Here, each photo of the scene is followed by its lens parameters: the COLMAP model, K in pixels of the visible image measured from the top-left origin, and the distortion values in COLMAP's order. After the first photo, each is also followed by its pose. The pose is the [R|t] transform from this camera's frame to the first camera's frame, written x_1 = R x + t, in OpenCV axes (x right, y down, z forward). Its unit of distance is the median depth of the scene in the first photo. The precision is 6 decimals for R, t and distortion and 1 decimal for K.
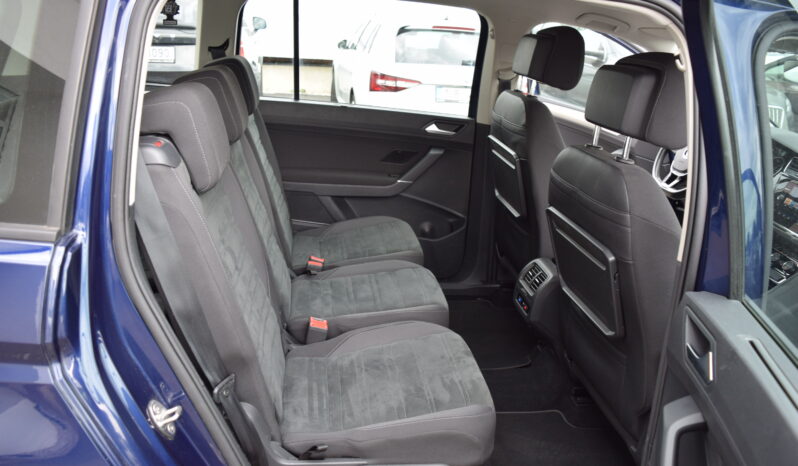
lens RADIAL K [[639.7, 0, 393.5], [0, 639.7, 235.7], [0, 0, 1]] dist [-0.093193, 0.011635]
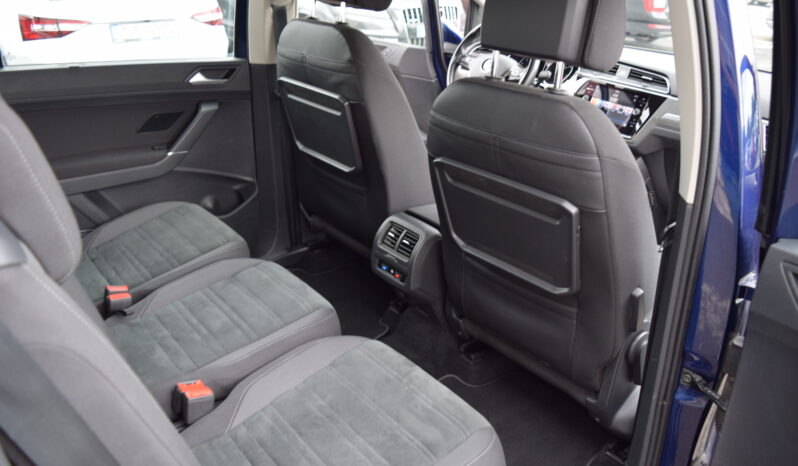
lens RADIAL K [[639.7, 0, 401.2], [0, 639.7, 232.0], [0, 0, 1]] dist [-0.093193, 0.011635]
pose [[0.846751, -0.249270, 0.469975, -0.147778], [0.195083, 0.967381, 0.161608, -0.068265], [-0.494929, -0.045158, 0.867759, 0.216766]]
